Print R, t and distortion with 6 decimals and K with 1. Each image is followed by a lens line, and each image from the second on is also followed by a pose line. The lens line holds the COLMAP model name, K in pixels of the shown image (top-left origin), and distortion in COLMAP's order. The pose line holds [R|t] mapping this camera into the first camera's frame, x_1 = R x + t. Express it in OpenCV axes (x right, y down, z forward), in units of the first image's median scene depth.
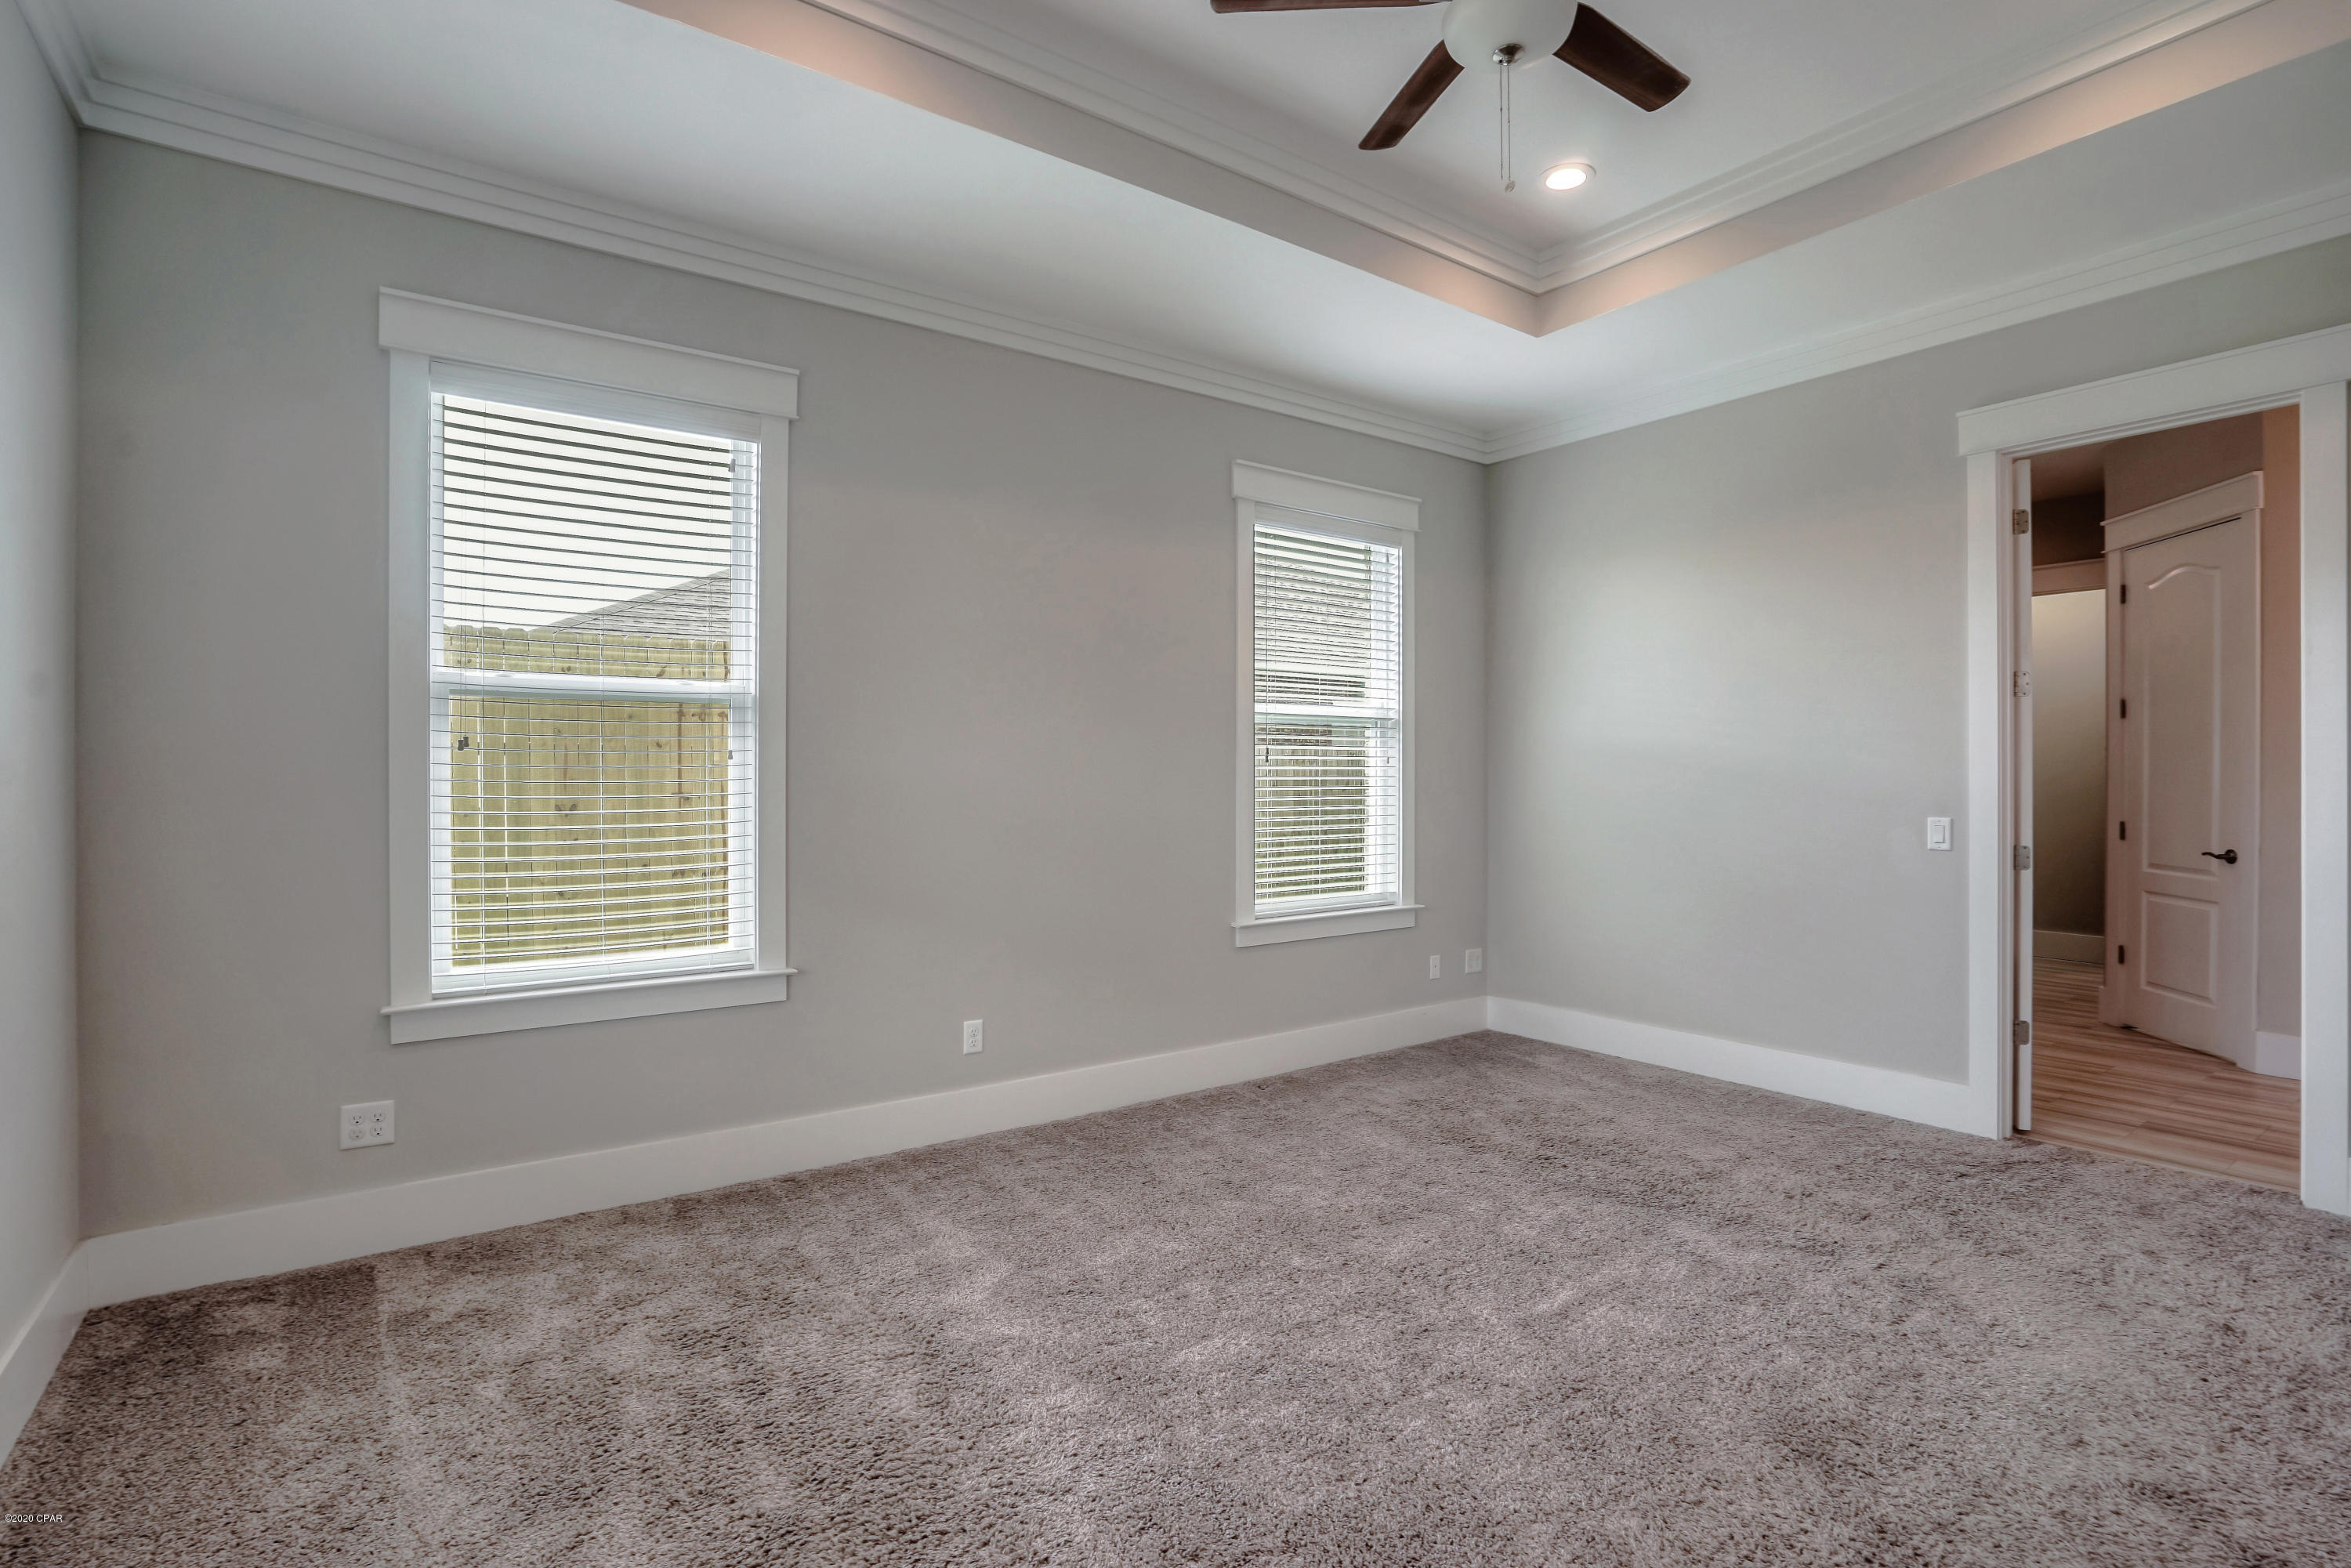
lens RADIAL K [[1078.3, 0, 1267.4], [0, 1078.3, 779.8], [0, 0, 1]] dist [-0.050140, 0.020969]
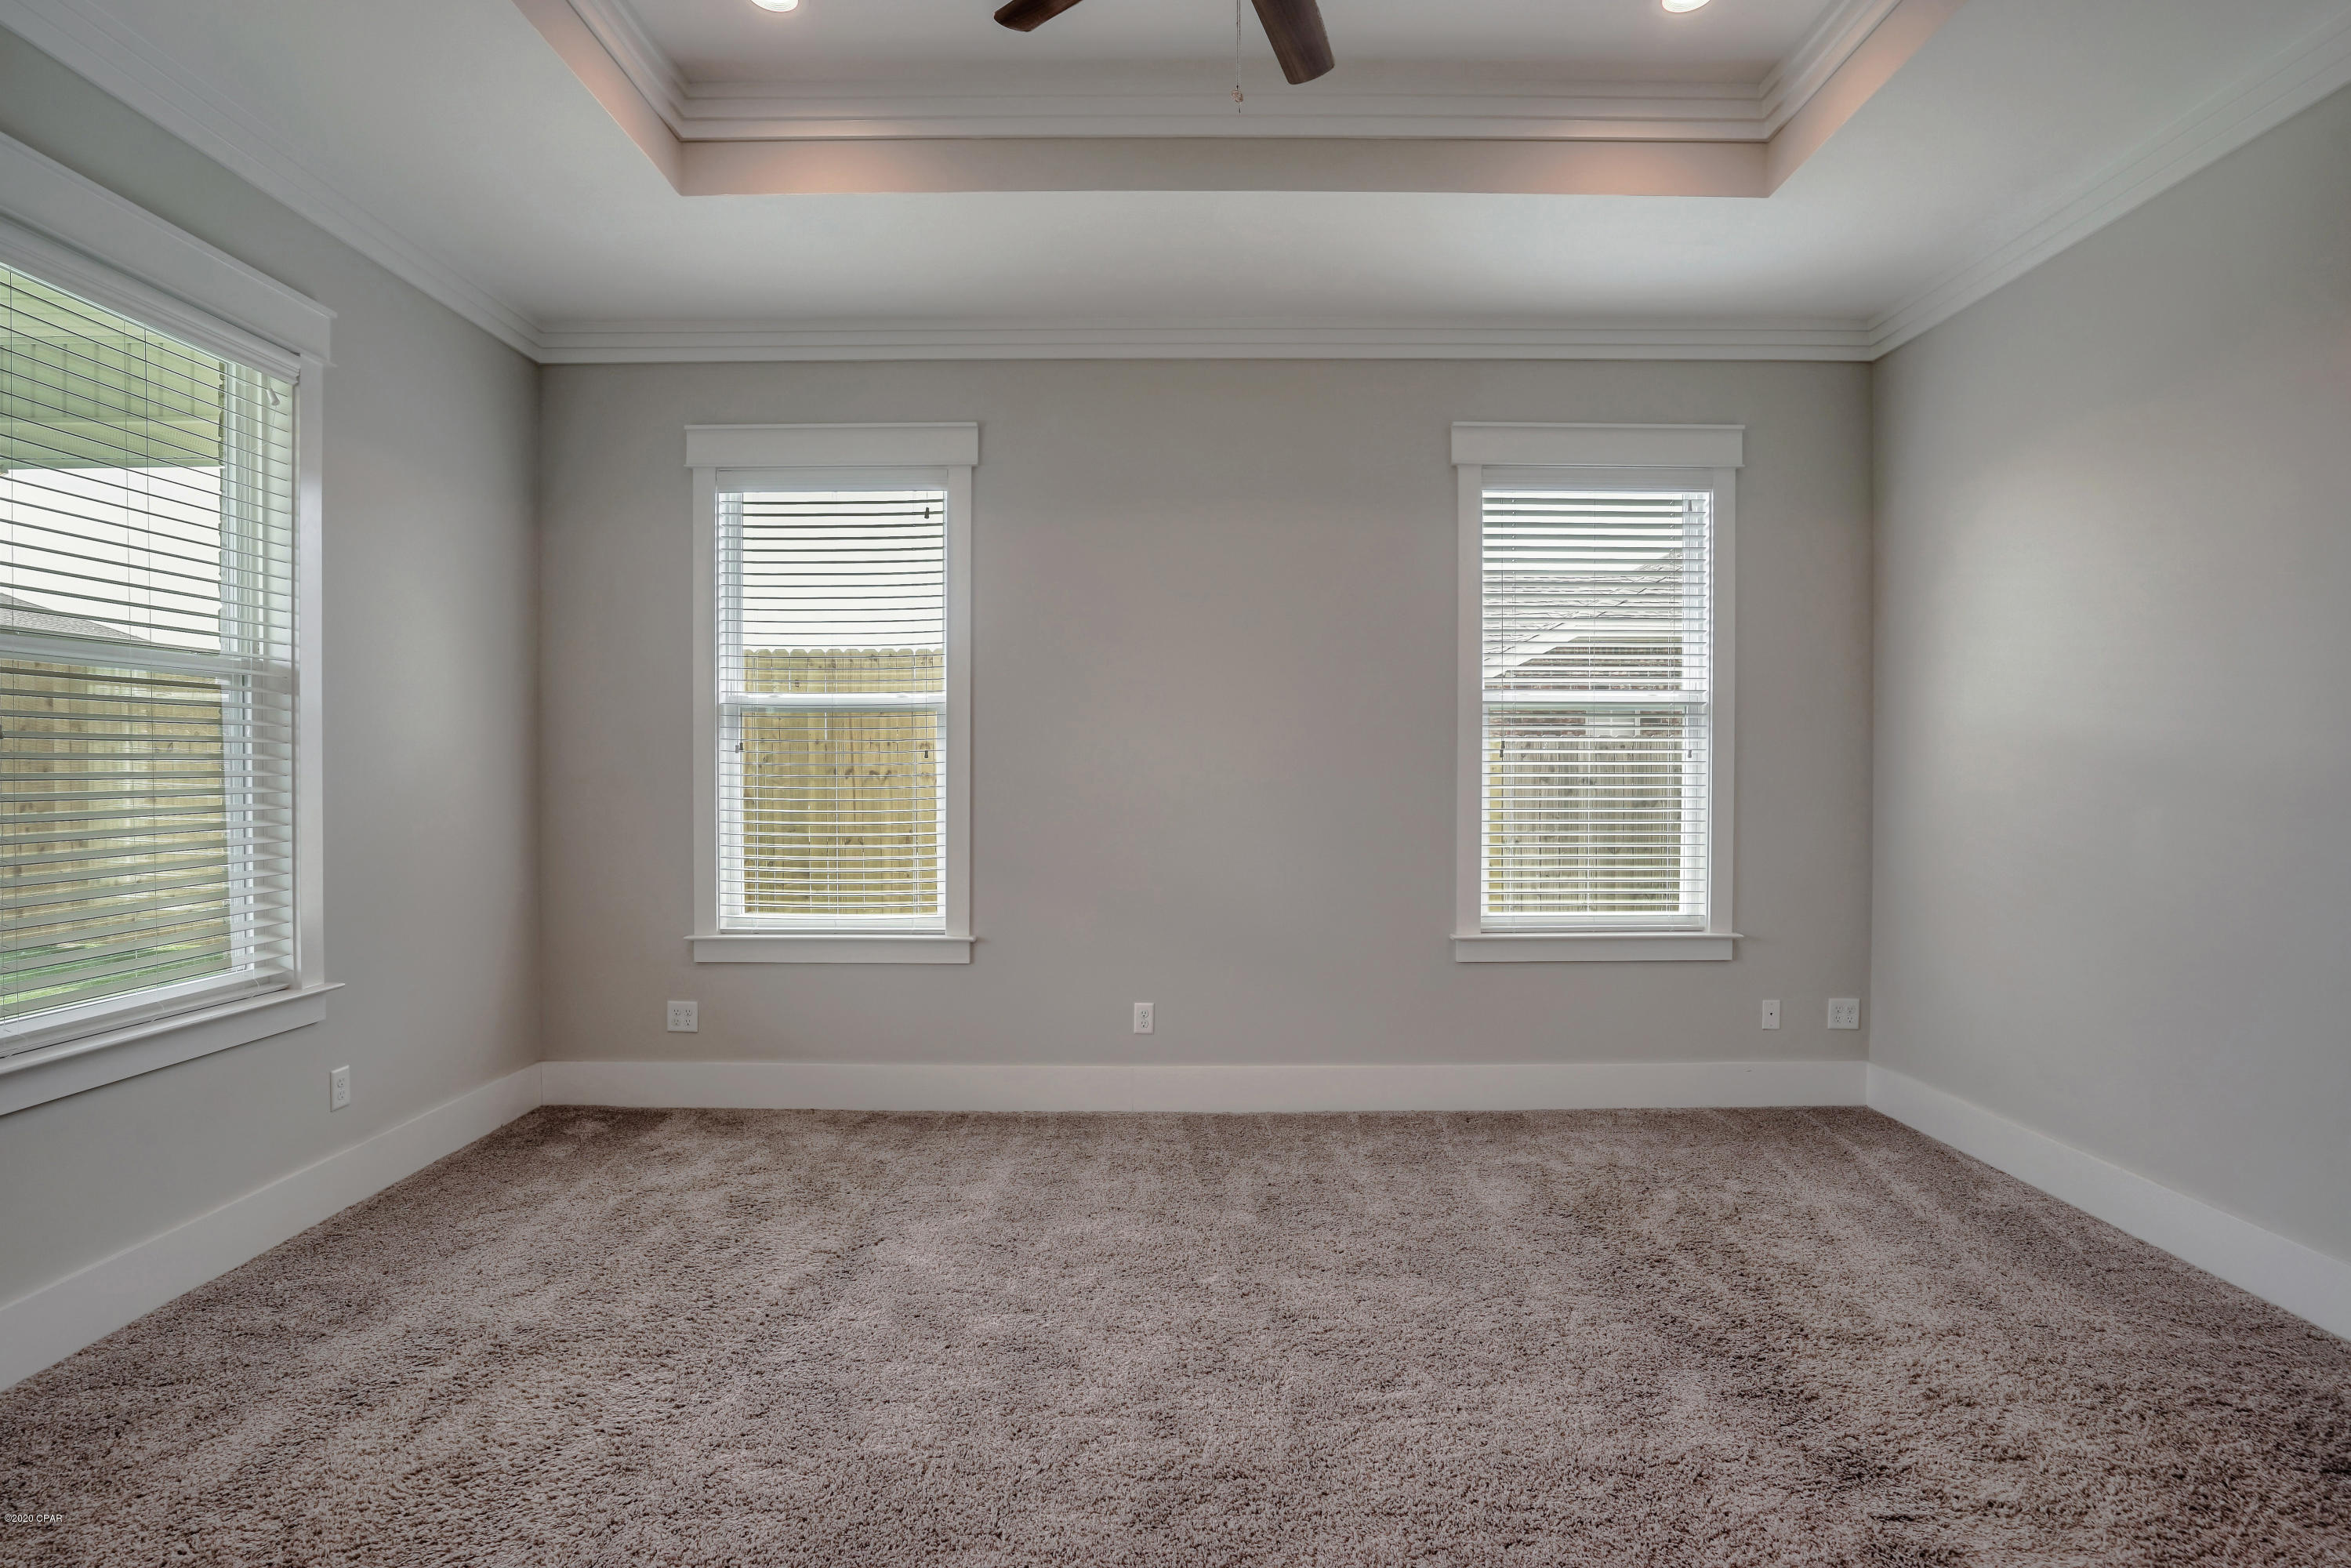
lens RADIAL K [[1124.0, 0, 1175.5], [0, 1124.0, 784.0], [0, 0, 1]] dist [-0.033386, 0.010176]
pose [[0.809887, 0.007269, -0.586540, 0.454871], [-0.003107, 0.999962, 0.008101, -0.001152], [0.586577, -0.004739, 0.809880, 0.133272]]
